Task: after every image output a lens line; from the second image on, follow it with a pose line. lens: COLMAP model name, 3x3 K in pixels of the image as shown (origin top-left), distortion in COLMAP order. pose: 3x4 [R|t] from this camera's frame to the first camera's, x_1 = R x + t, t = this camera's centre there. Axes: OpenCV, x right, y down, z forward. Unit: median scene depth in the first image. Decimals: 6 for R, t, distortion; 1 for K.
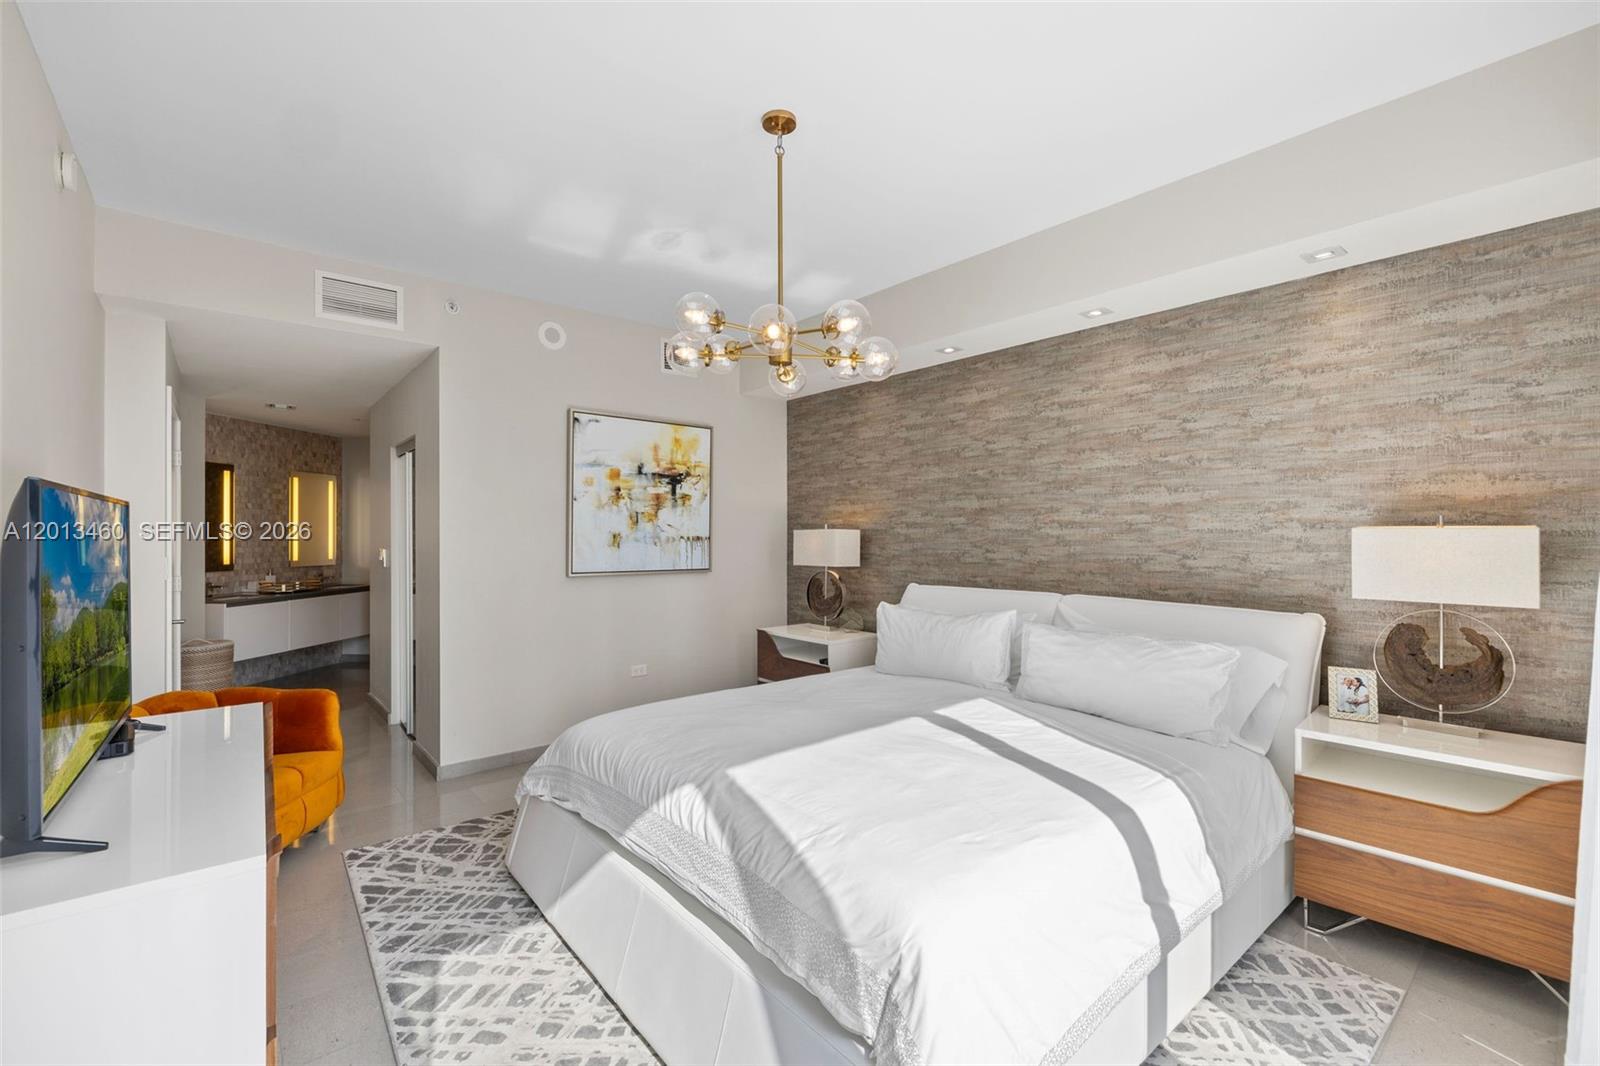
lens RADIAL K [[691.5, 0, 820.5], [0, 691.5, 560.6], [0, 0, 1]] dist [-0.001602, 0.000280]
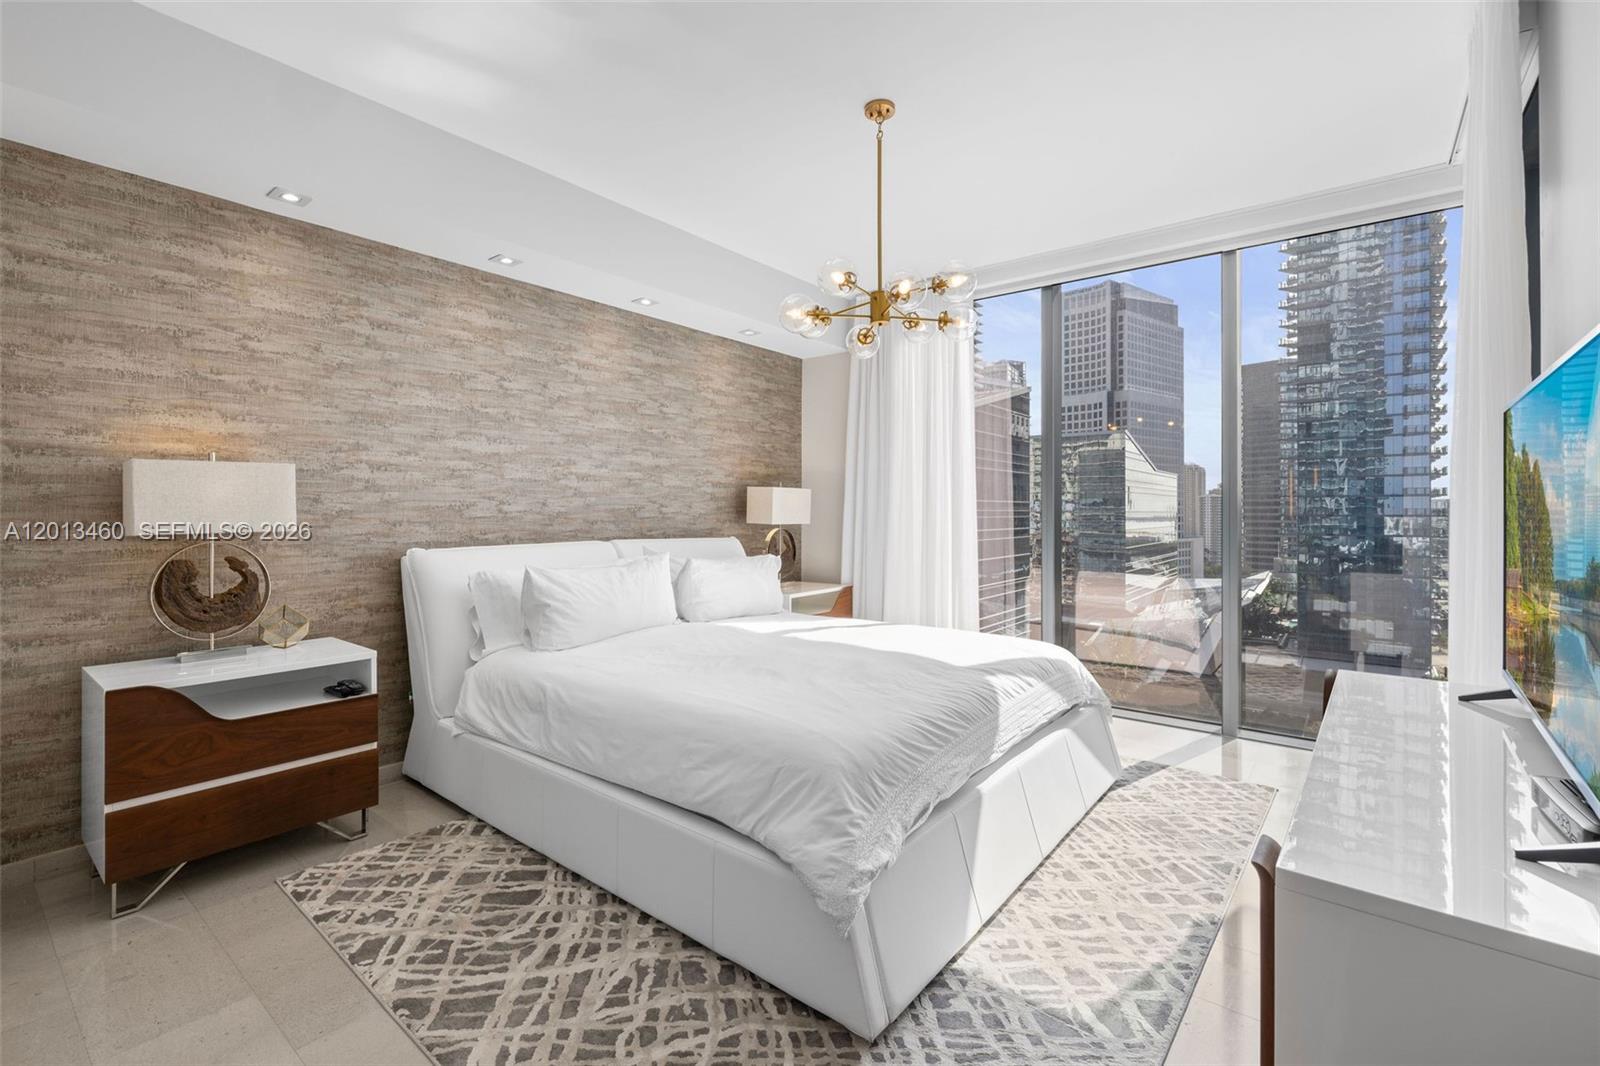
lens RADIAL K [[691.5, 0, 786.1], [0, 691.5, 516.1], [0, 0, 1]] dist [-0.001602, 0.000280]
pose [[-0.156575, -0.045804, 0.986603, -0.438758], [-0.001981, 0.998937, 0.046062, -0.024446], [-0.987664, 0.005258, -0.156500, 0.498672]]
